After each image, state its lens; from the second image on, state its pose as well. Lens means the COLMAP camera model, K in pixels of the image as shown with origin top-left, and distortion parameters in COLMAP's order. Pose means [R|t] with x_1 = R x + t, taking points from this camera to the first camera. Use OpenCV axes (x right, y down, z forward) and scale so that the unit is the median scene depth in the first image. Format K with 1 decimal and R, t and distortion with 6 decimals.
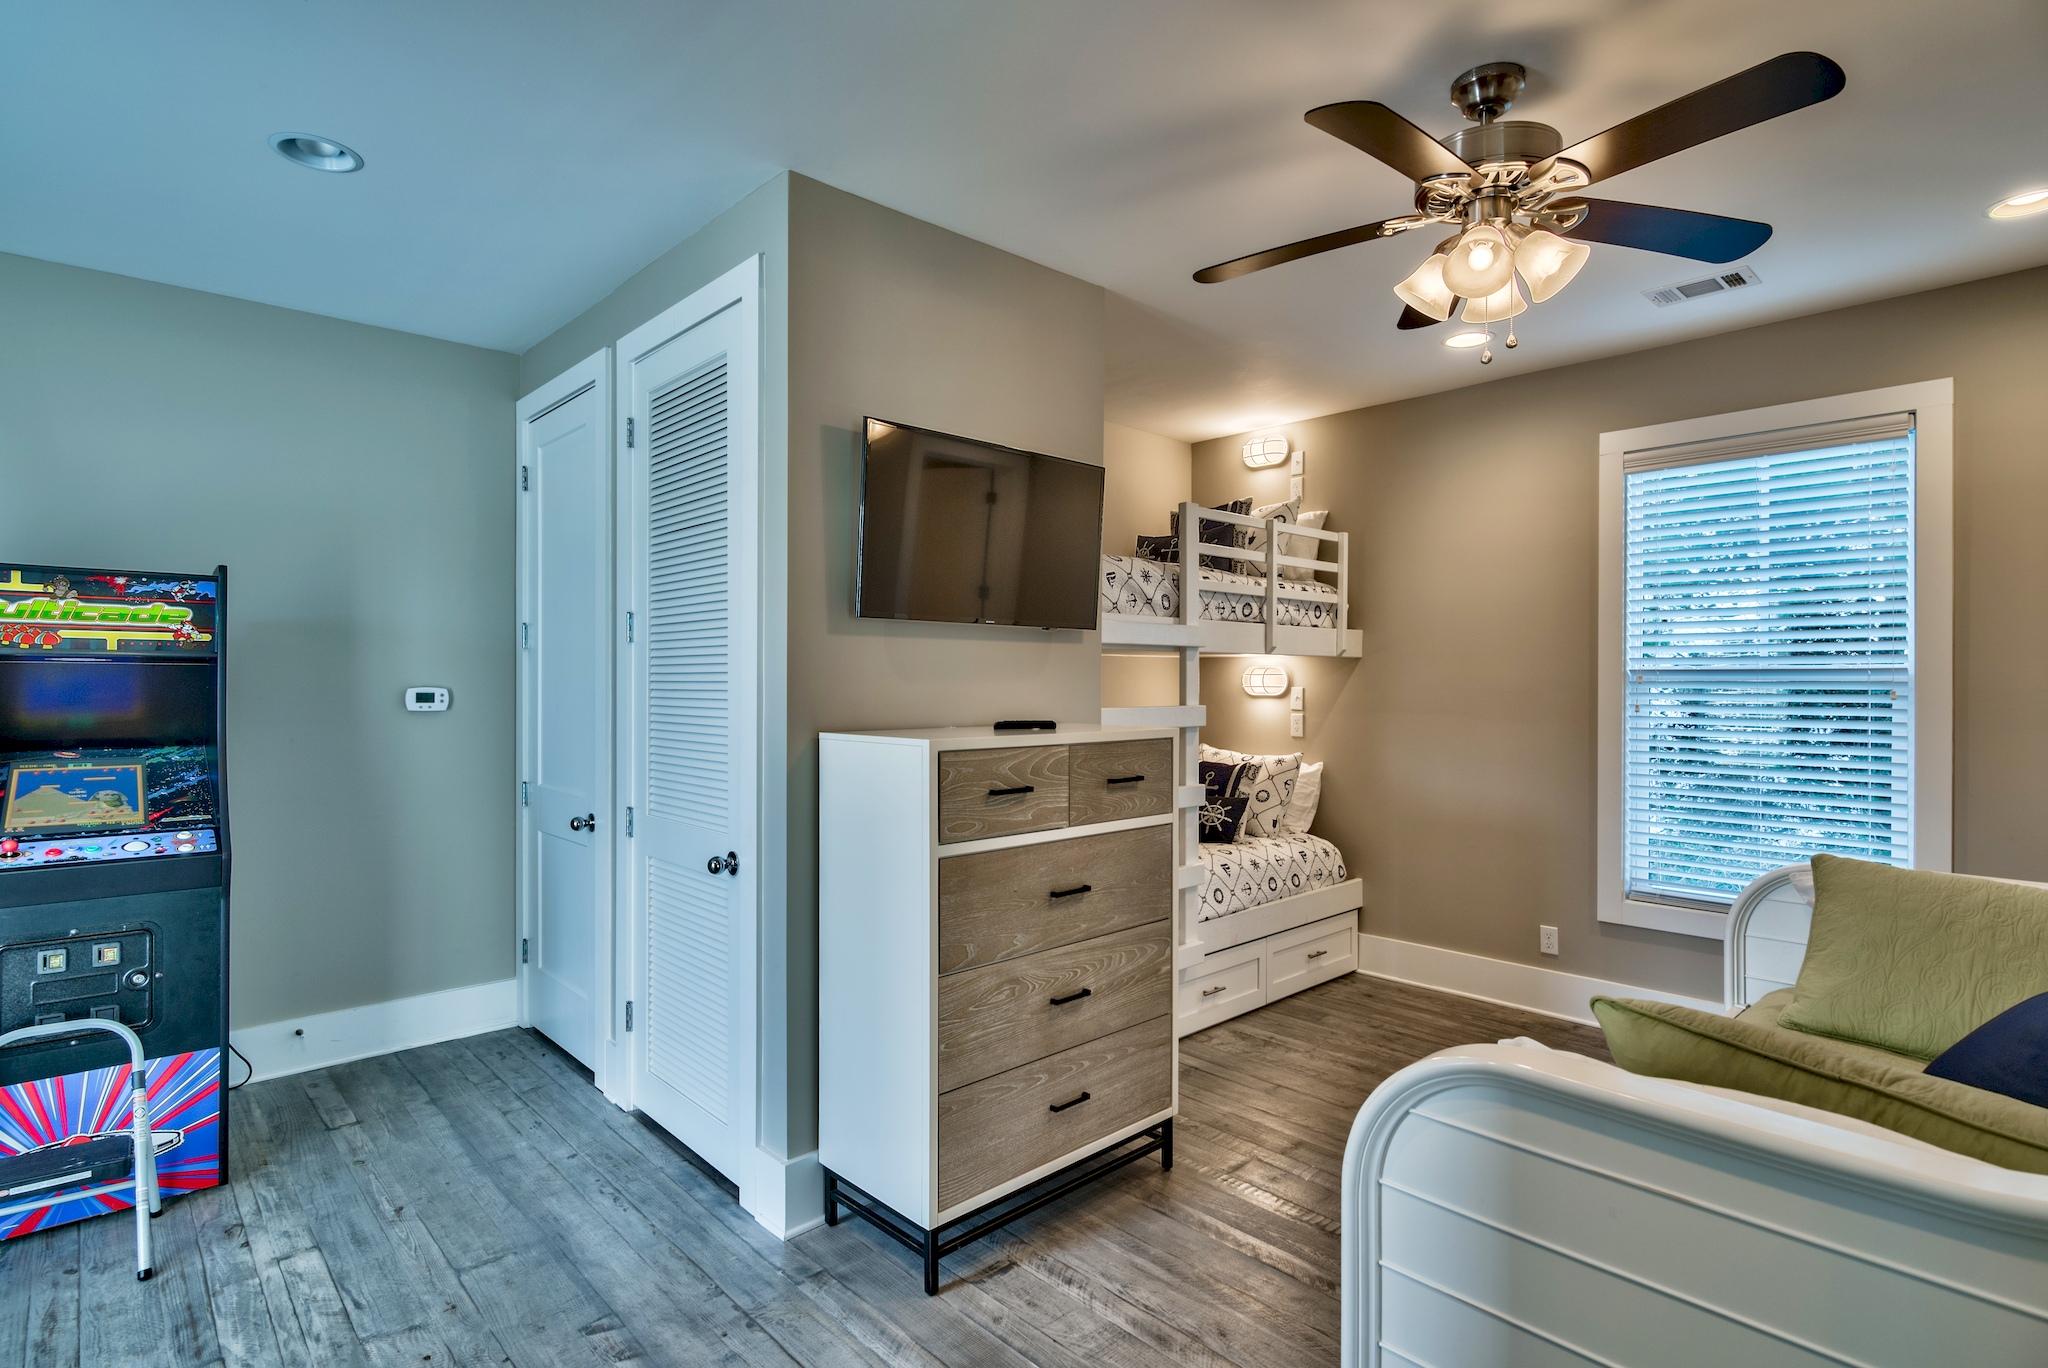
lens RADIAL K [[1008.4, 0, 1025.0], [0, 1008.4, 684.2], [0, 0, 1]] dist [-0.000214, 0.001192]
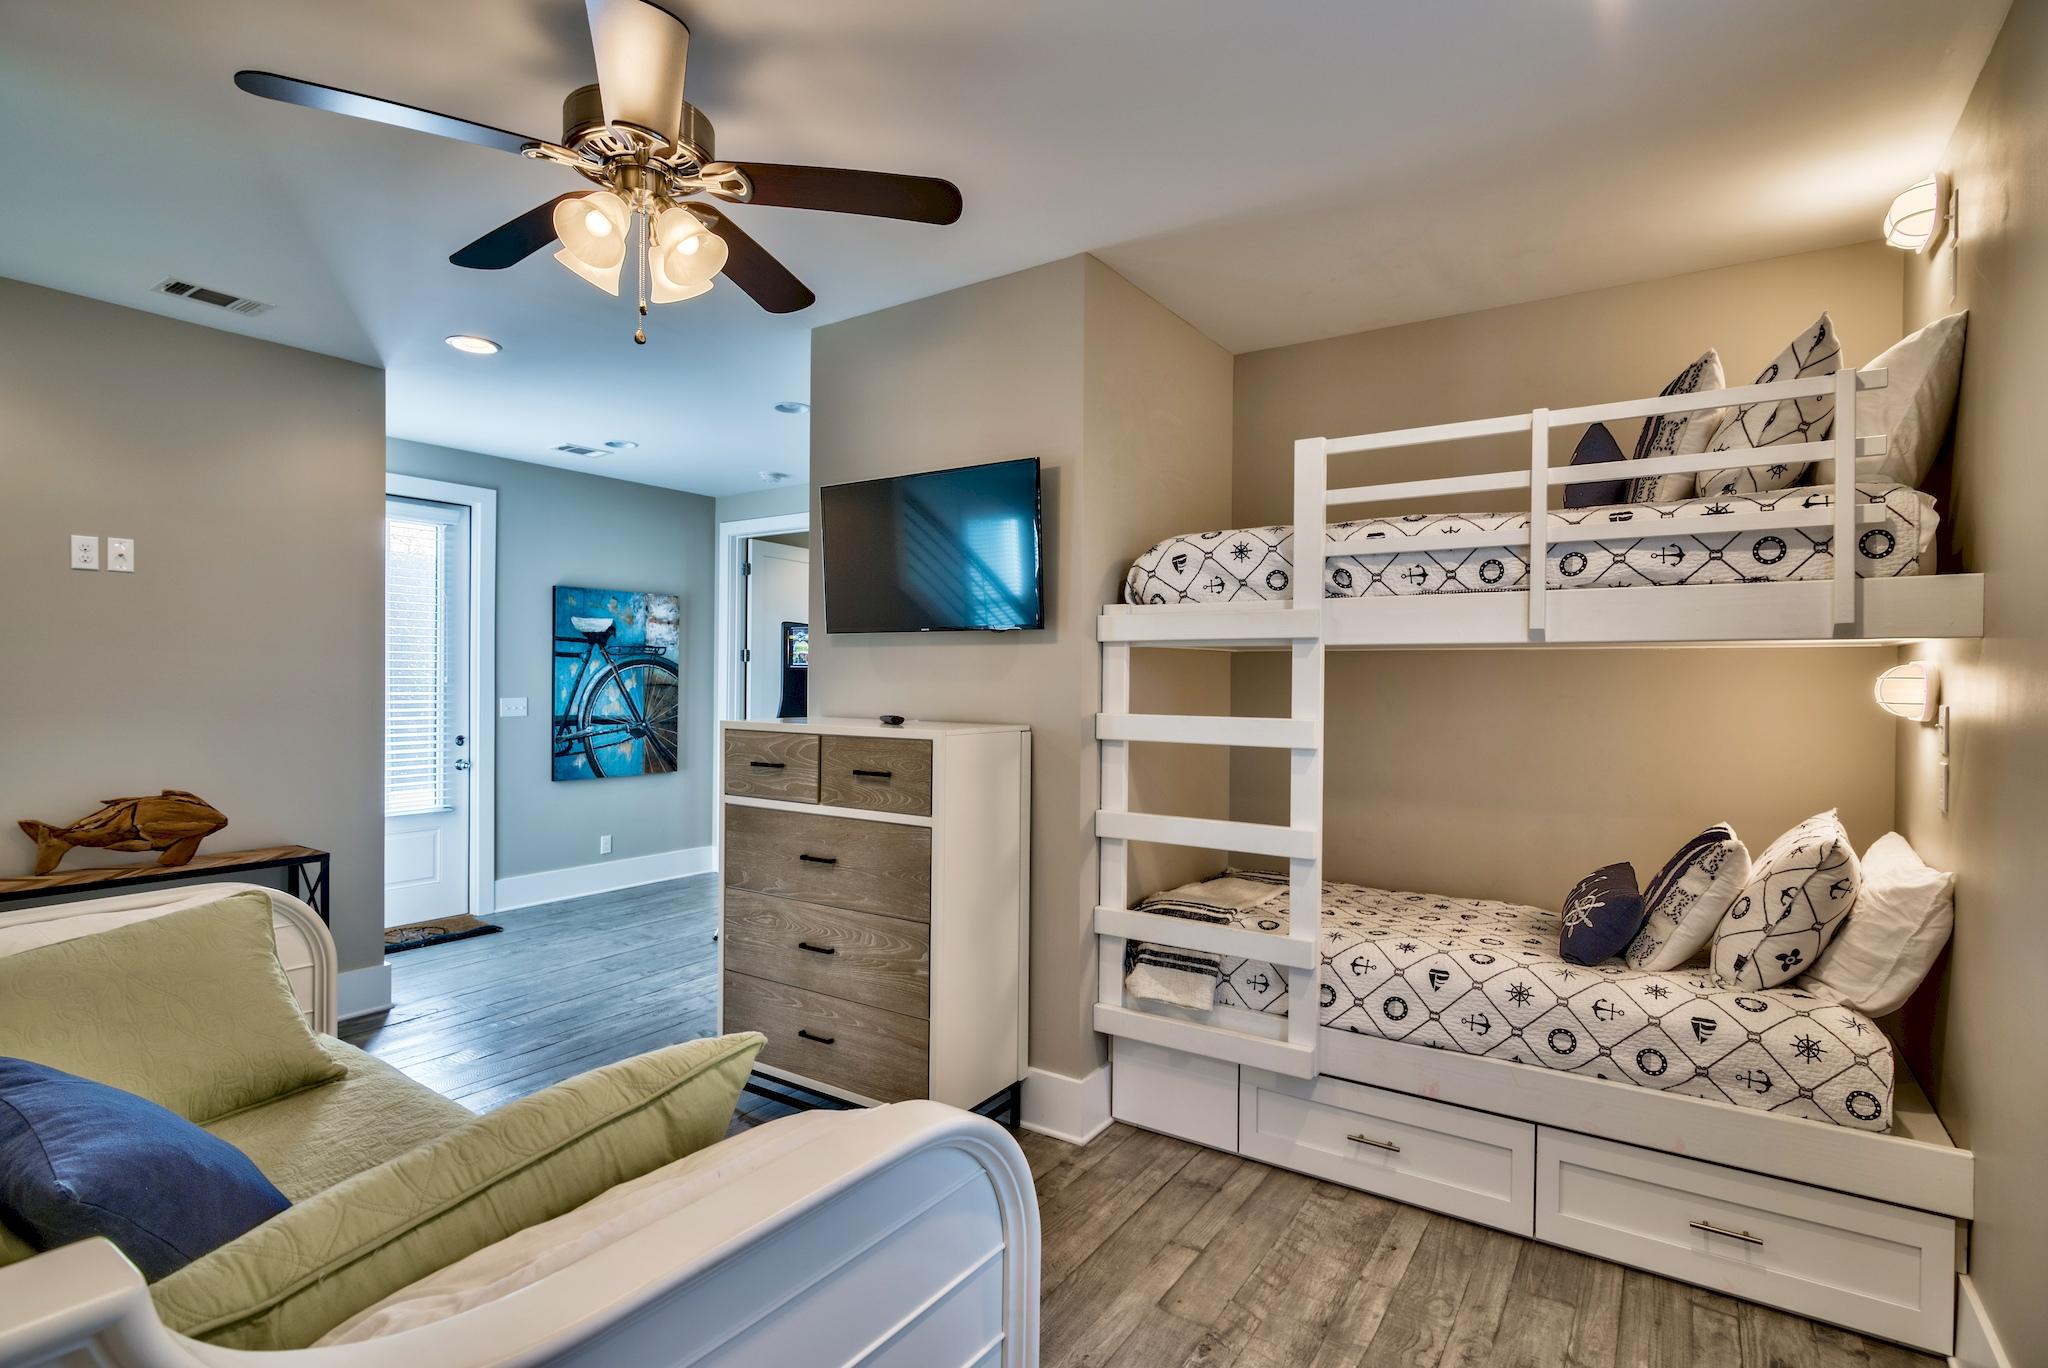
lens RADIAL K [[1008.4, 0, 1022.4], [0, 1008.4, 686.7], [0, 0, 1]] dist [-0.000214, 0.001192]
pose [[0.224436, 0.007985, -0.974456, 0.815272], [-0.012072, 0.999912, 0.005414, -0.003674], [0.974414, 0.010548, 0.224513, 0.631487]]
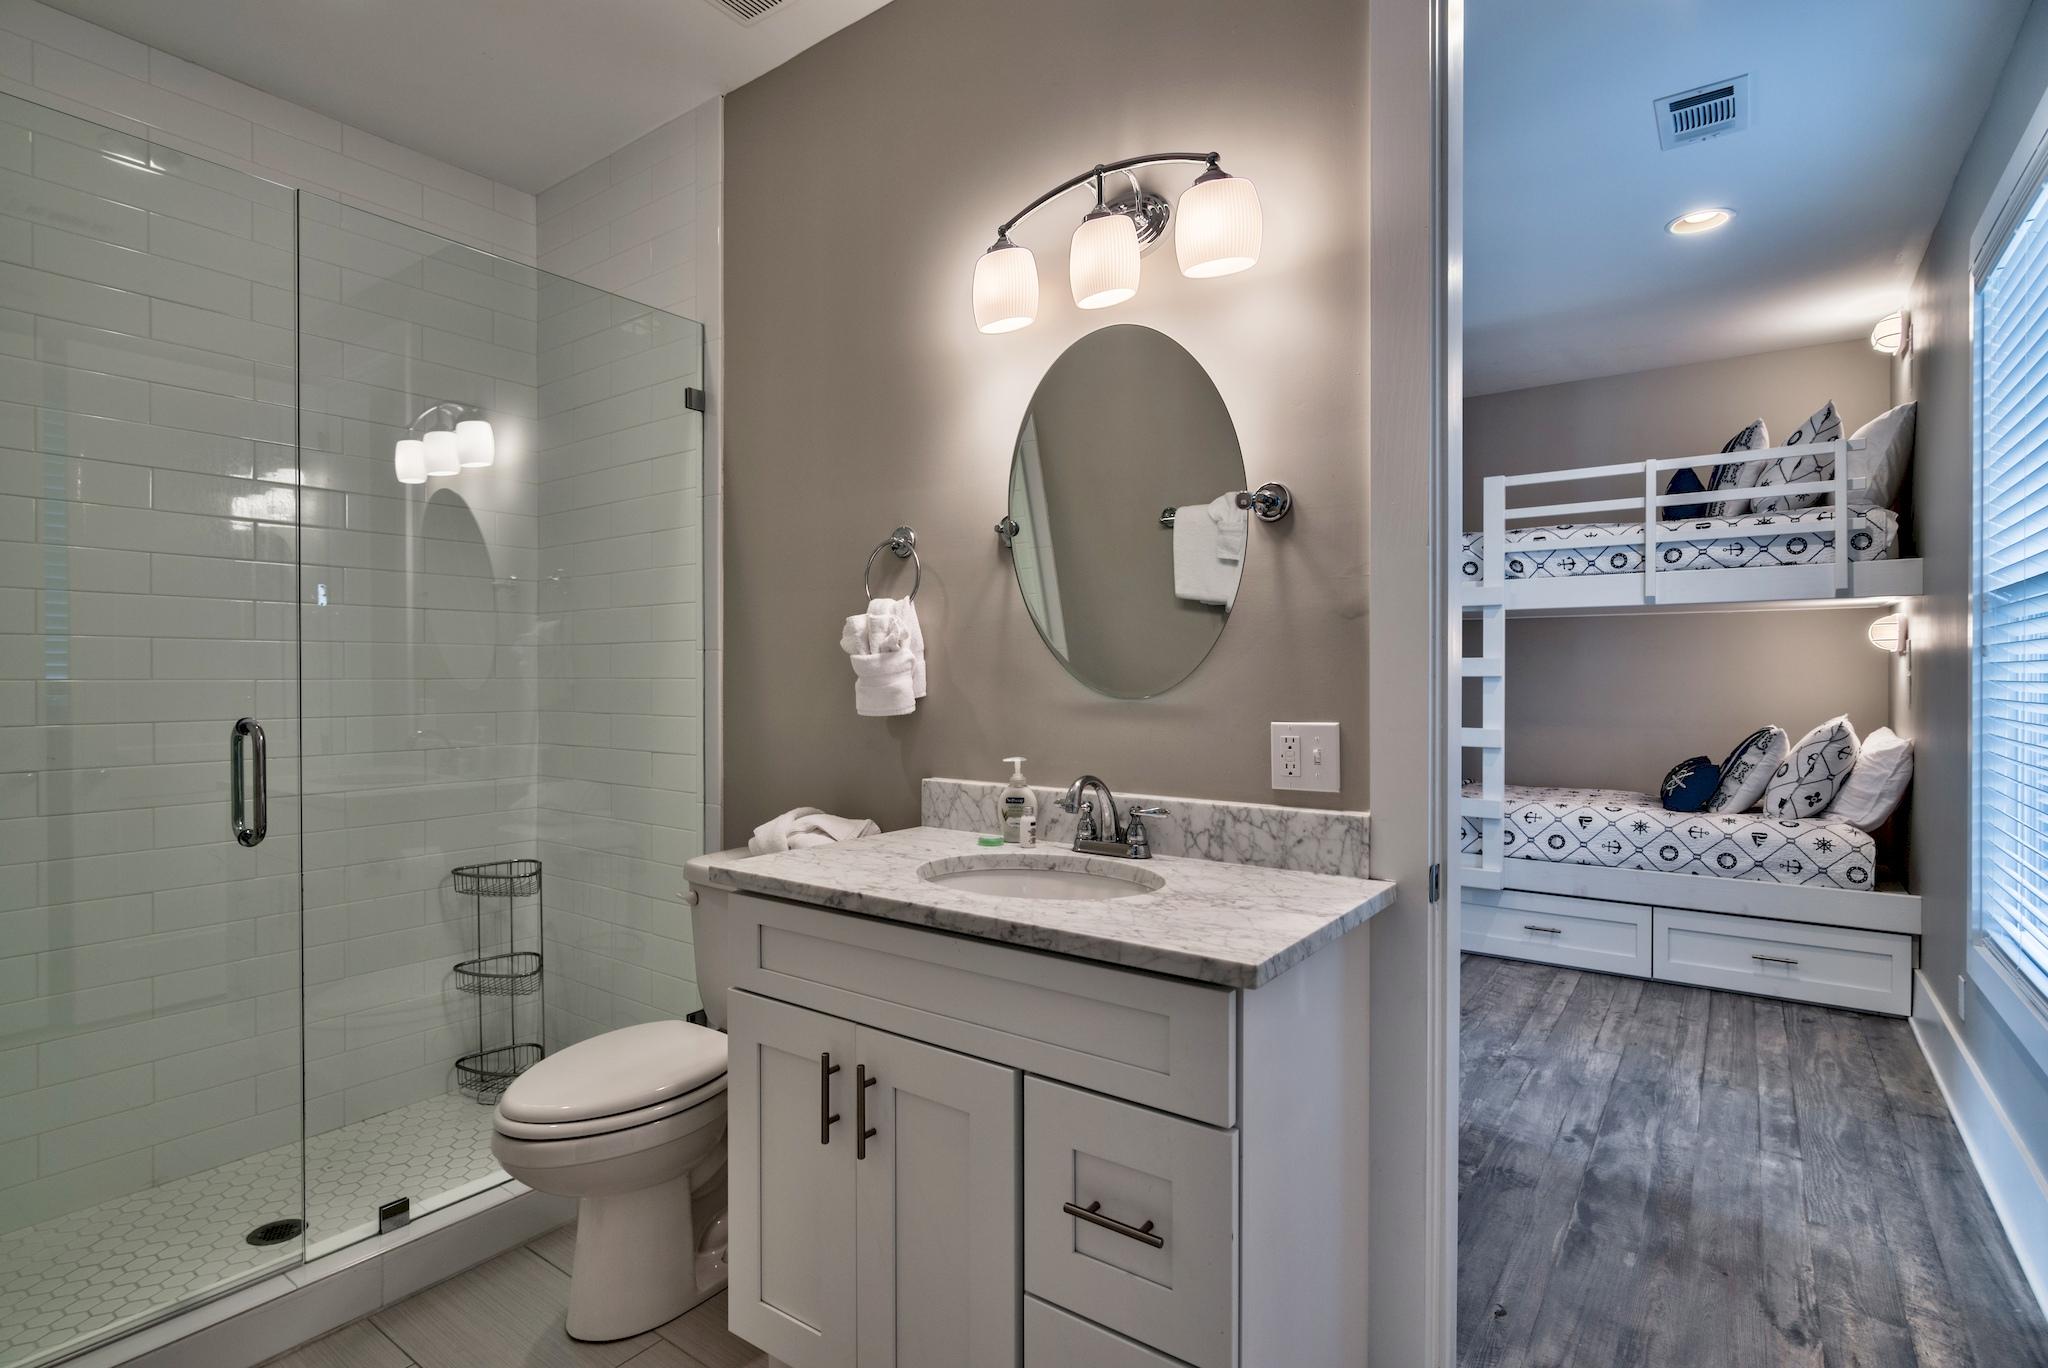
lens RADIAL K [[1008.4, 0, 1022.5], [0, 1008.4, 678.9], [0, 0, 1]] dist [-0.000214, 0.001192]
pose [[0.189472, 0.002963, -0.981882, 1.151010], [-0.003086, 0.999992, 0.002422, 0.042801], [0.981881, 0.002571, 0.189480, 0.272328]]
